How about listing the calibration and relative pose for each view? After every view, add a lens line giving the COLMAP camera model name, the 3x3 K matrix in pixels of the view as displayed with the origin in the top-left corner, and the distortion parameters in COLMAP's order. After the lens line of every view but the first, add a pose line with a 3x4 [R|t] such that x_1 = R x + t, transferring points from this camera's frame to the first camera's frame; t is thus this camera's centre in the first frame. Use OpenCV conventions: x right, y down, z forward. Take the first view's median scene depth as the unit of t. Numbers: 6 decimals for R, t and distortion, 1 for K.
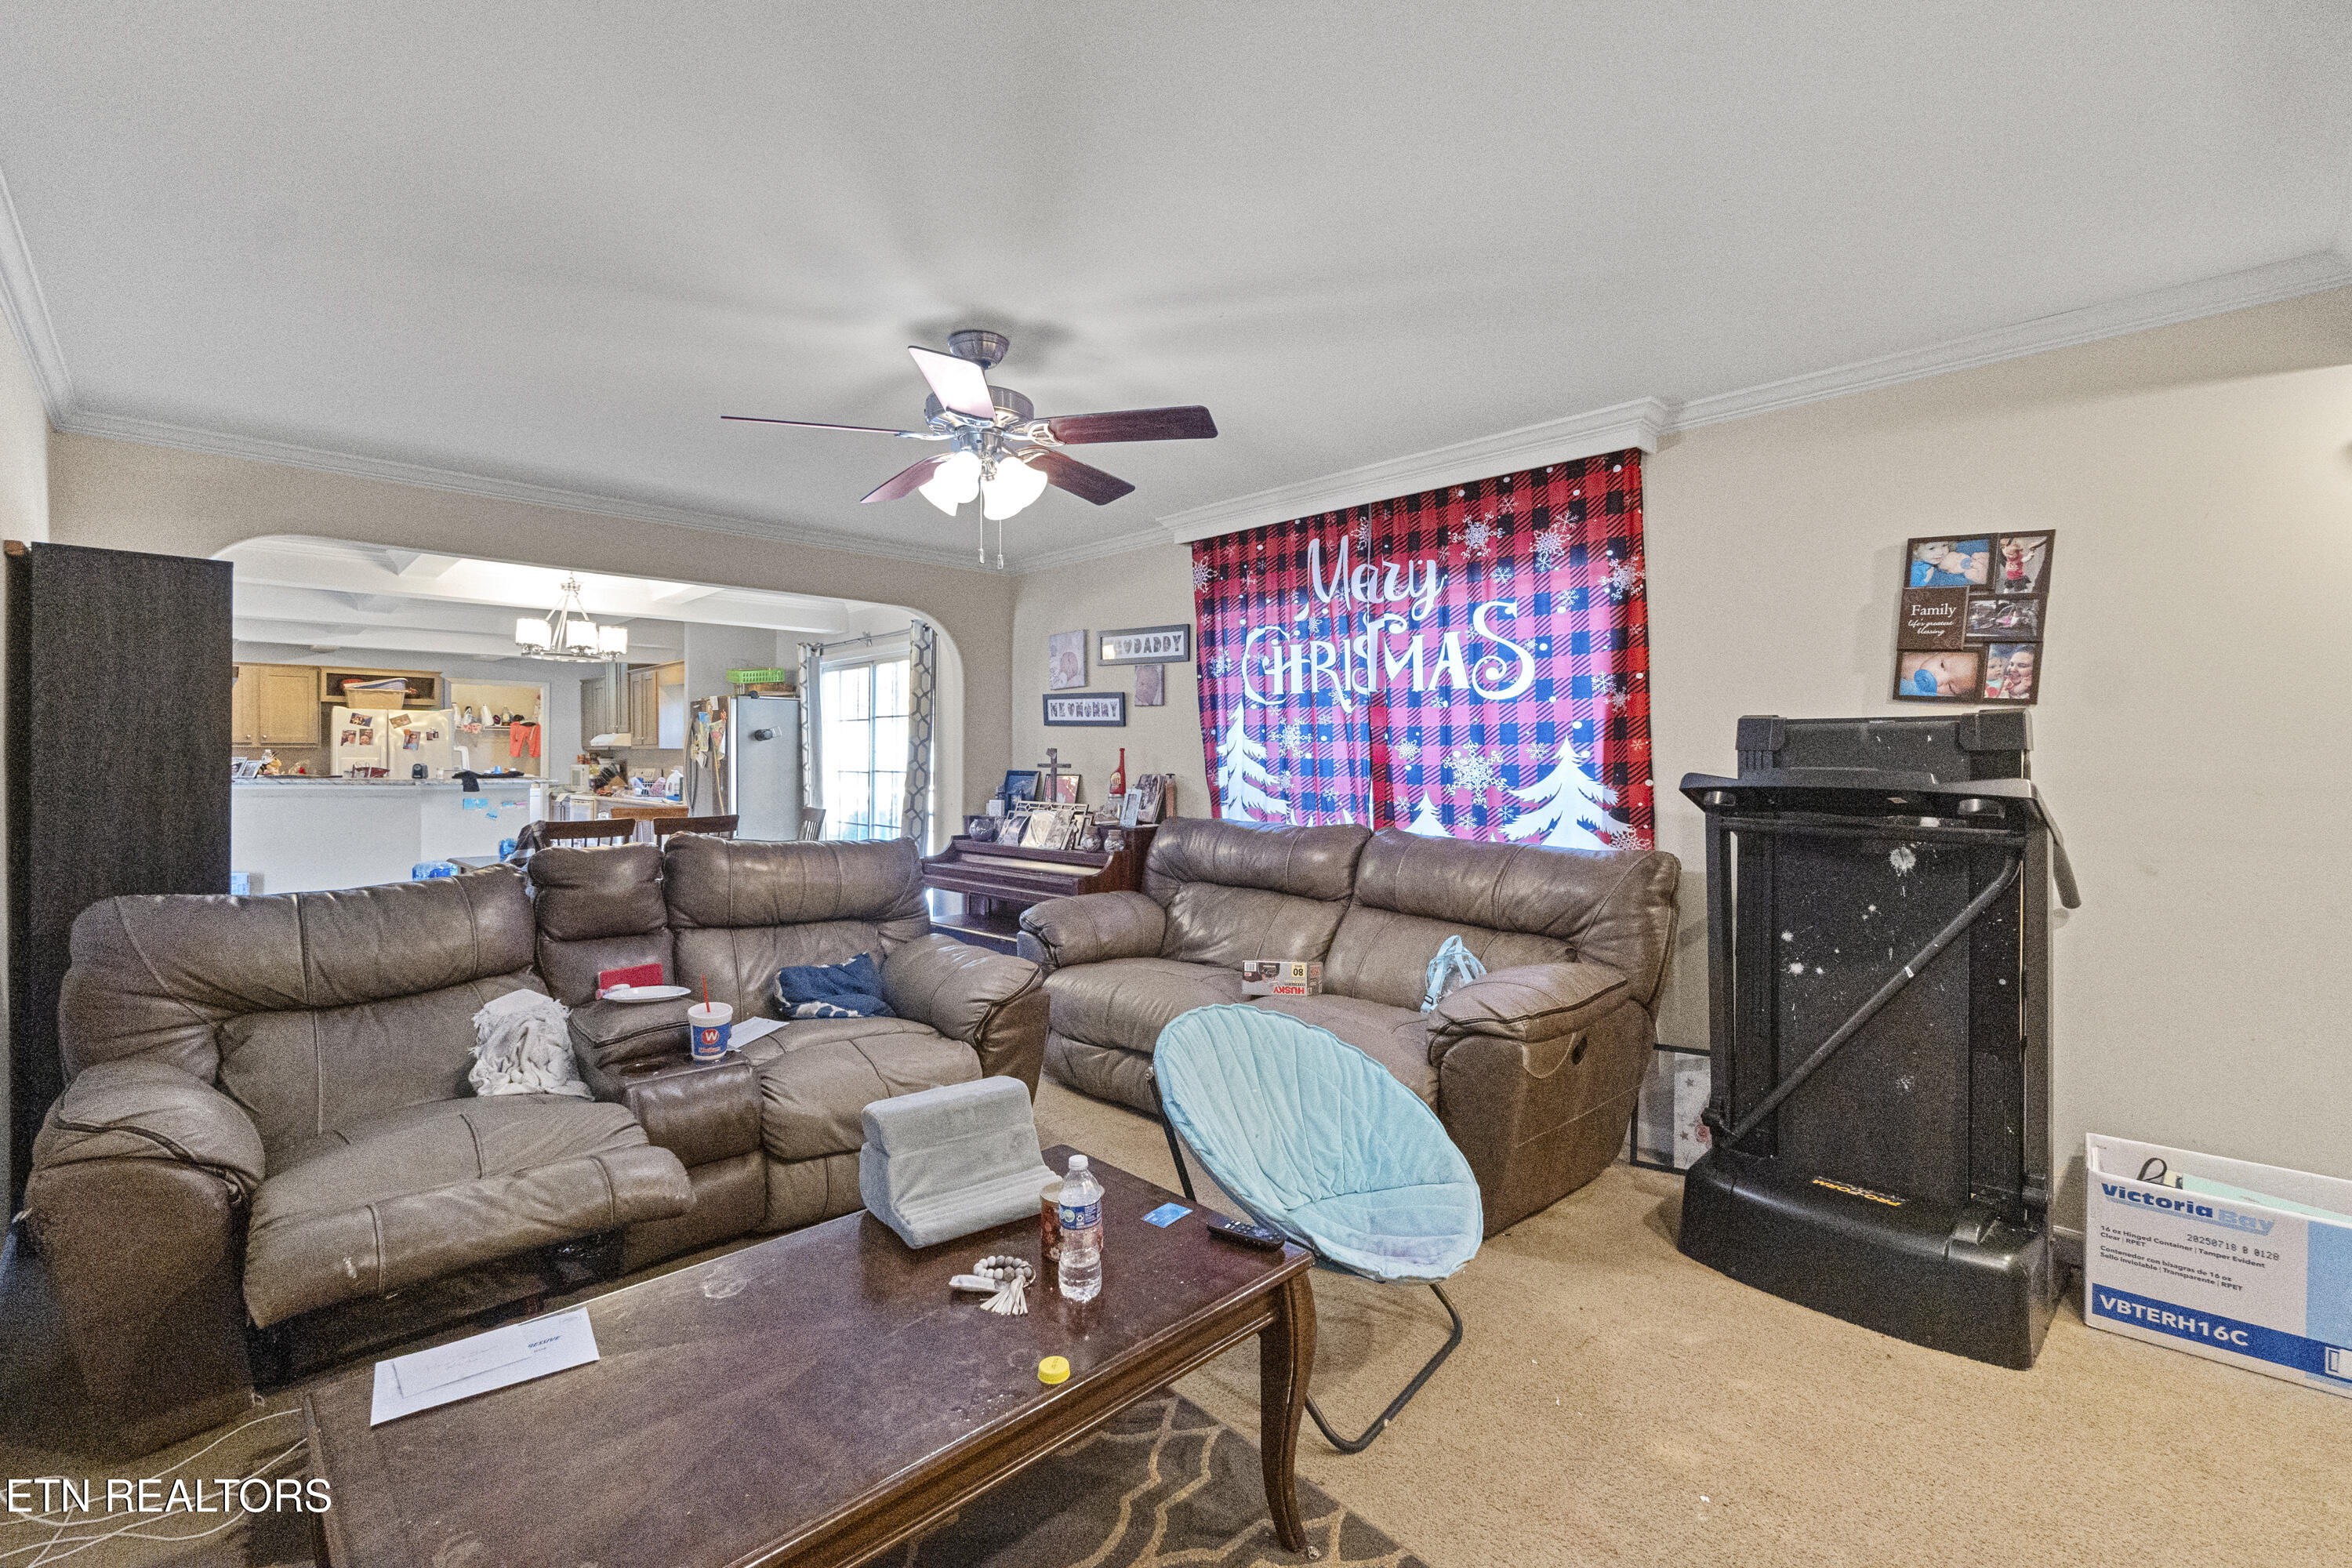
lens RADIAL K [[1022.8, 0, 1176.0], [0, 1022.8, 784.0], [0, 0, 1]] dist [0.016779, -0.000038]
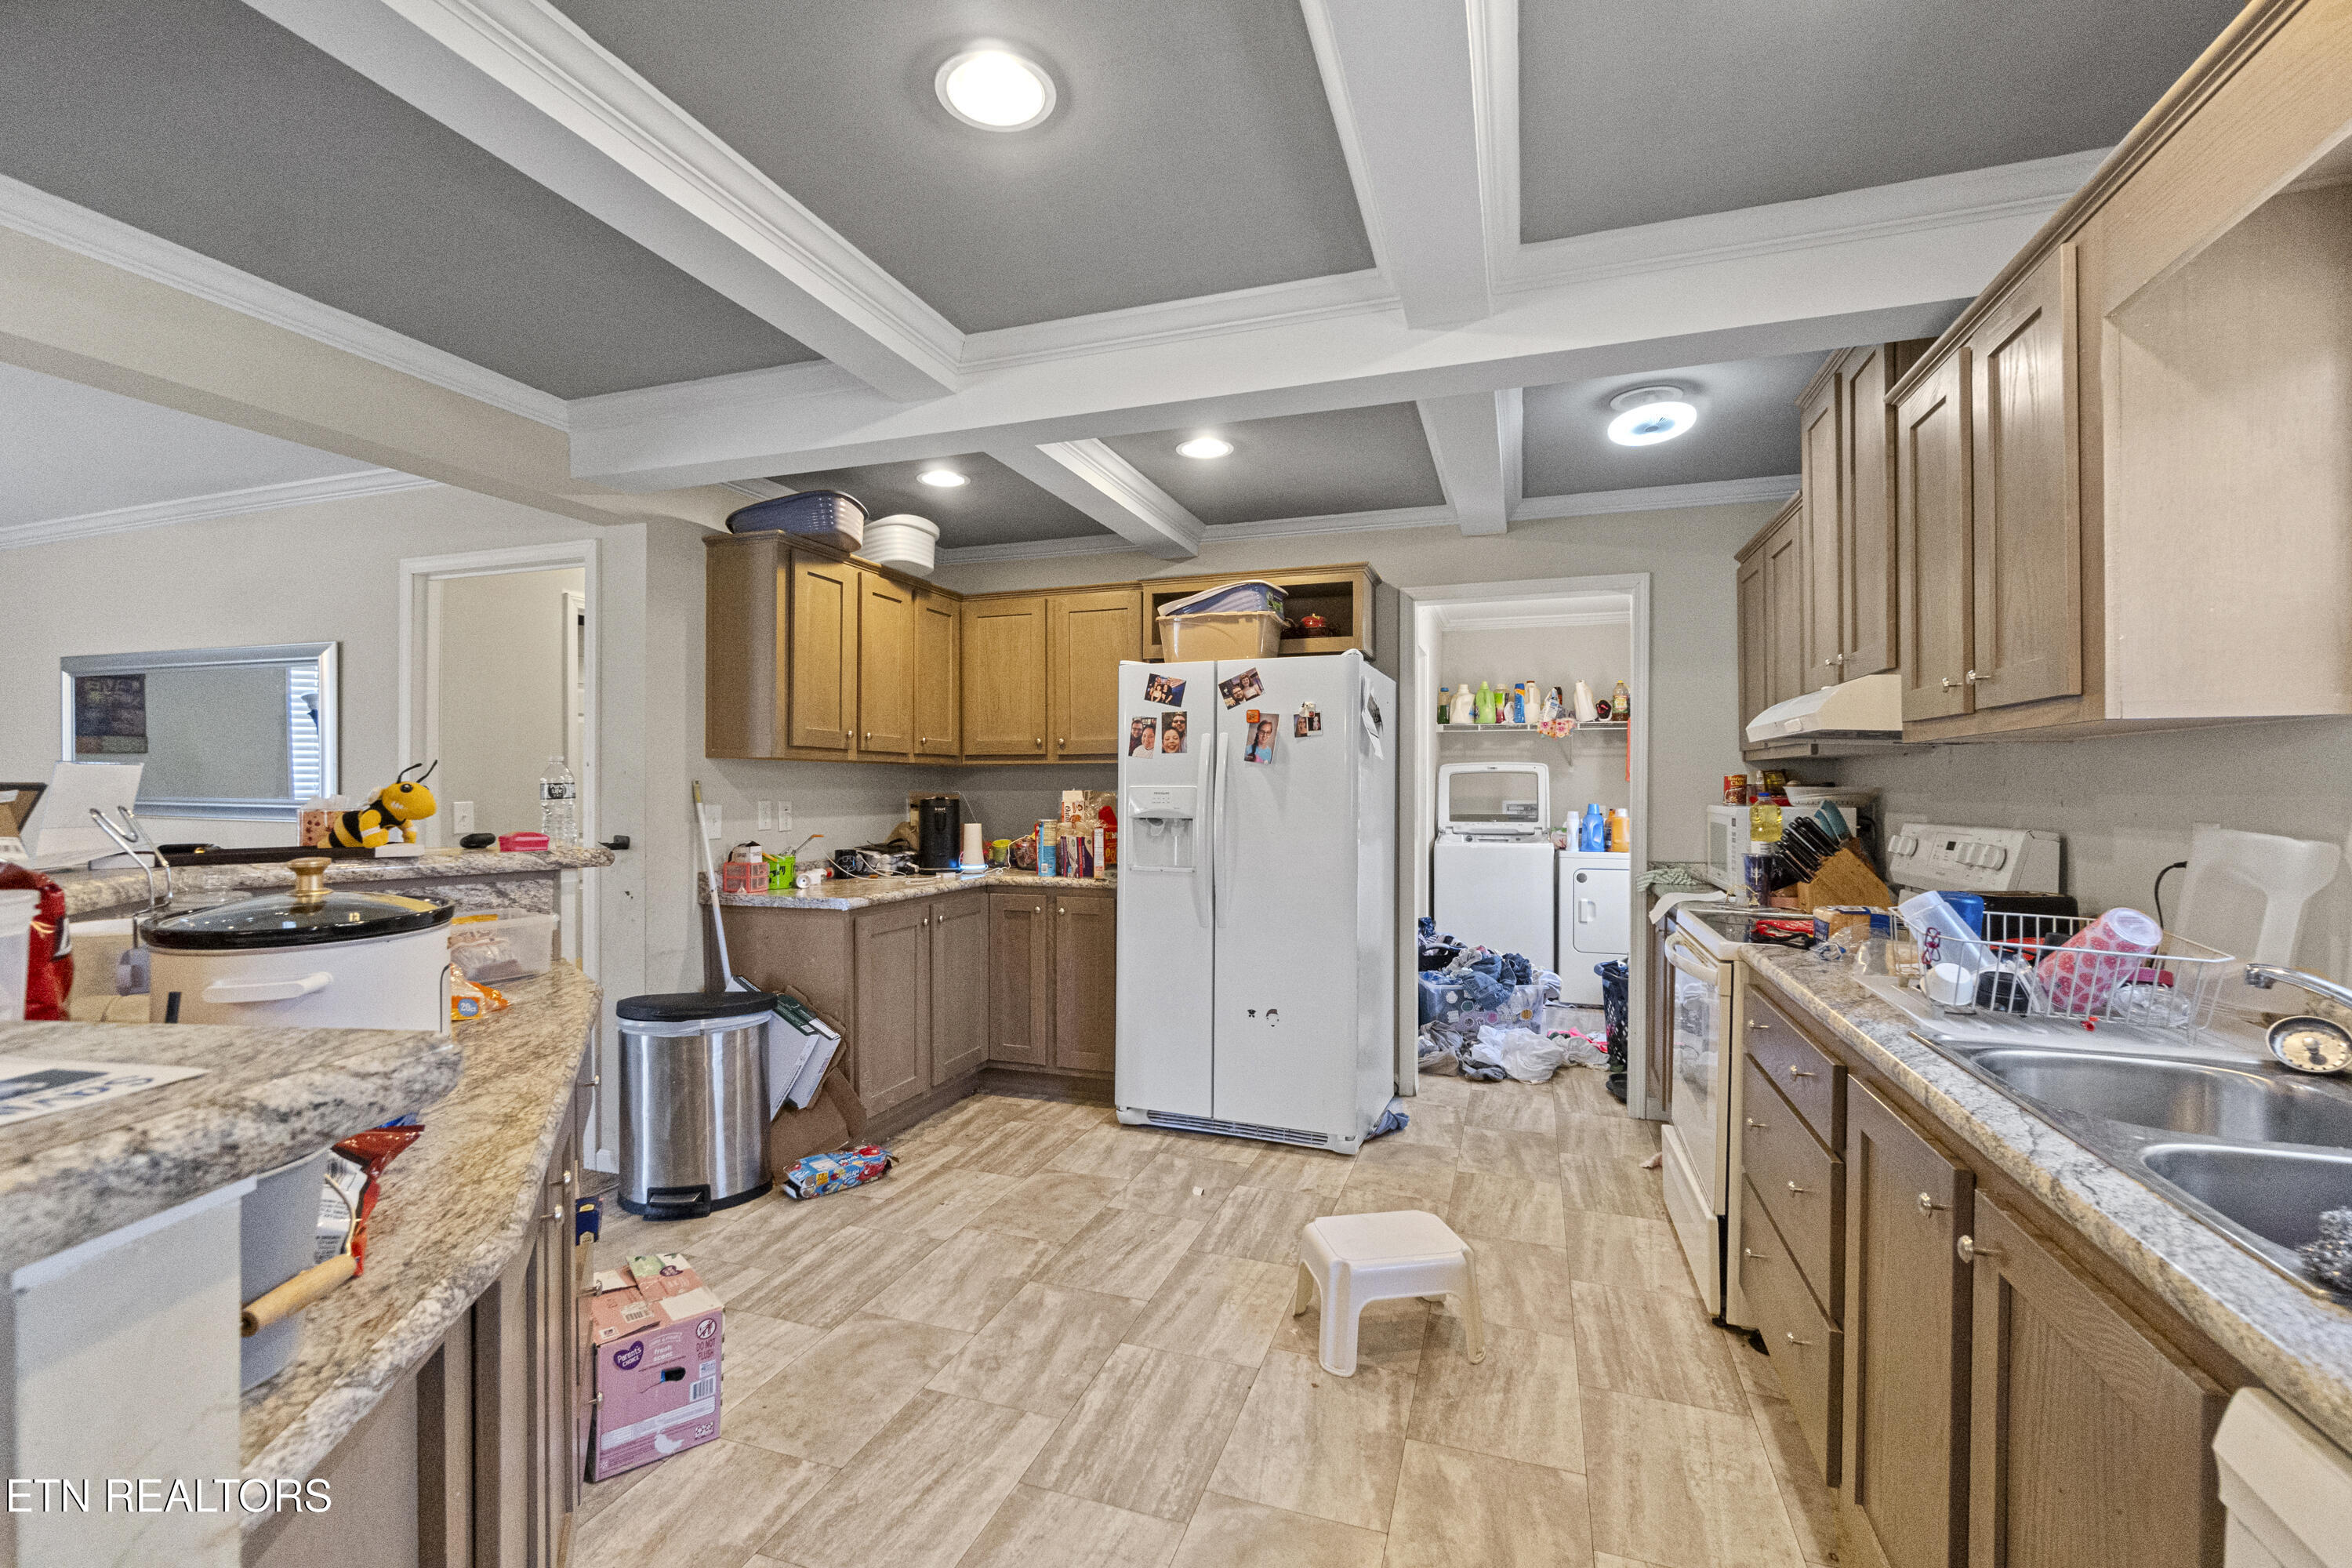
lens RADIAL K [[1022.8, 0, 1176.0], [0, 1022.8, 784.0], [0, 0, 1]] dist [0.016779, -0.000038]
pose [[0.456154, -0.007473, -0.889870, -0.420016], [-0.020185, 0.999621, -0.018742, -0.018094], [0.889672, 0.026511, 0.455830, 0.789739]]
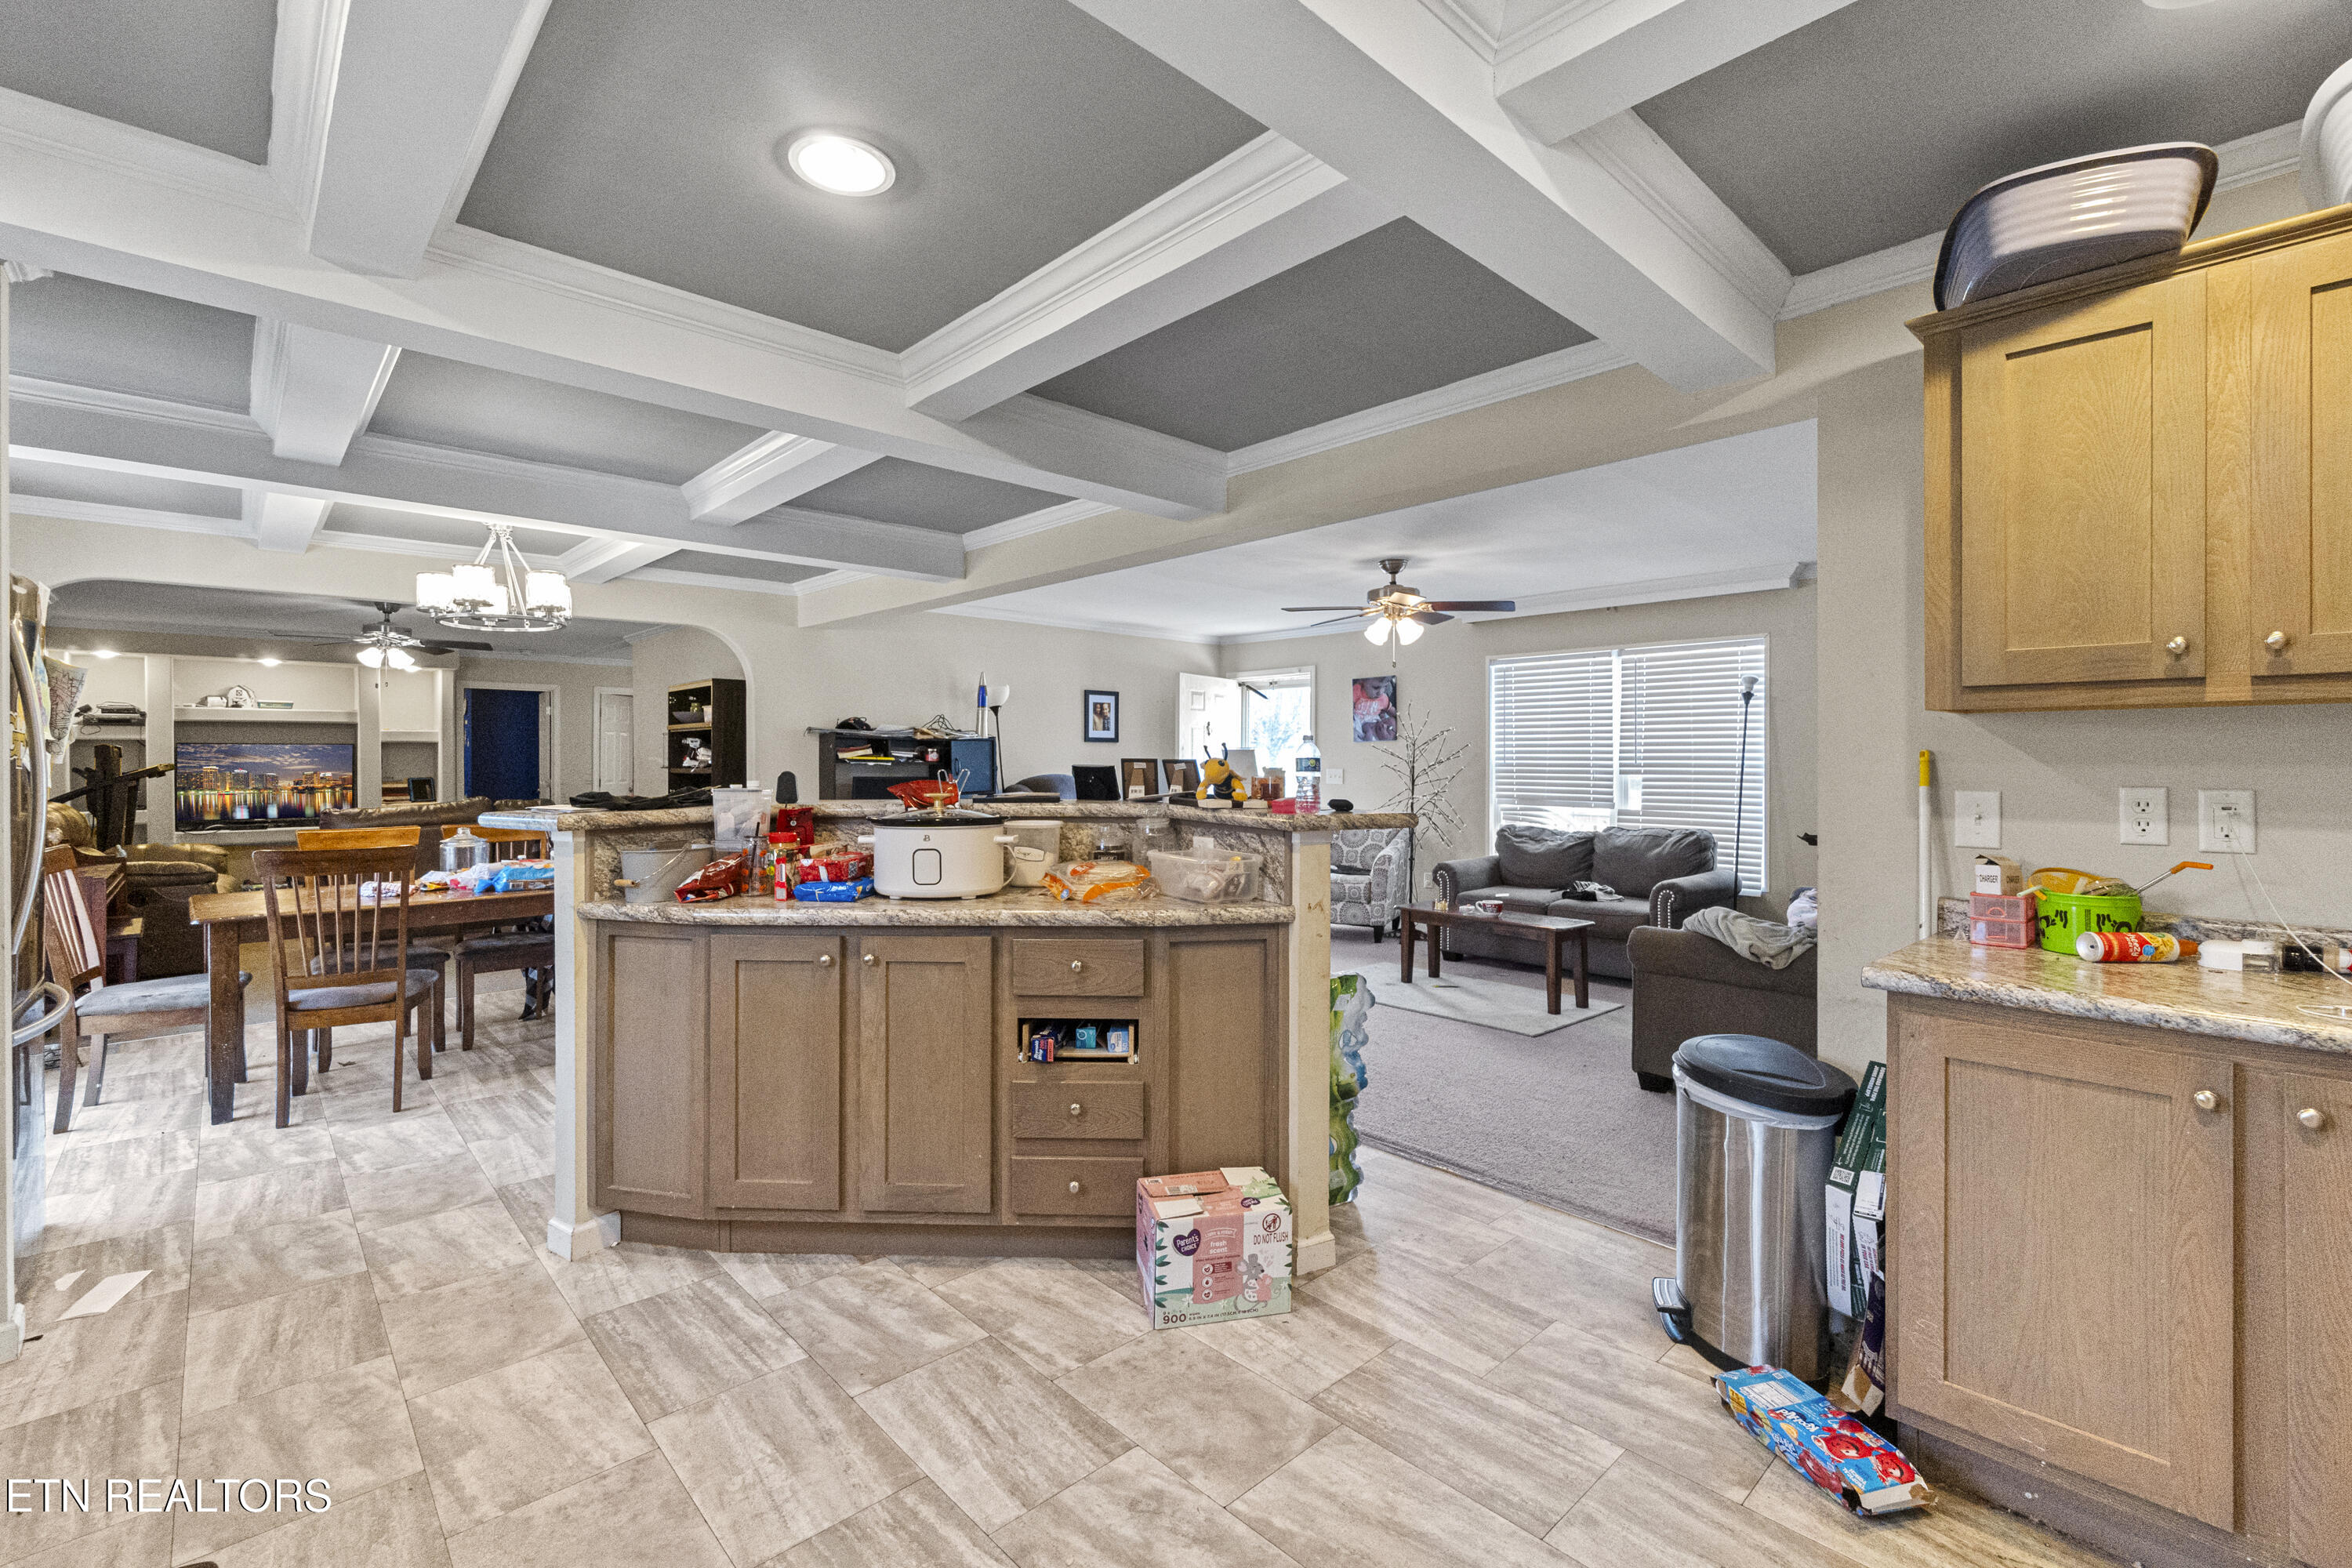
lens RADIAL K [[1022.8, 0, 1176.0], [0, 1022.8, 784.0], [0, 0, 1]] dist [0.016779, -0.000038]
pose [[-0.999798, 0.005196, 0.019426, -0.810021], [0.006132, 0.998808, 0.048435, -0.034061], [-0.019151, 0.048544, -0.998637, 1.200441]]
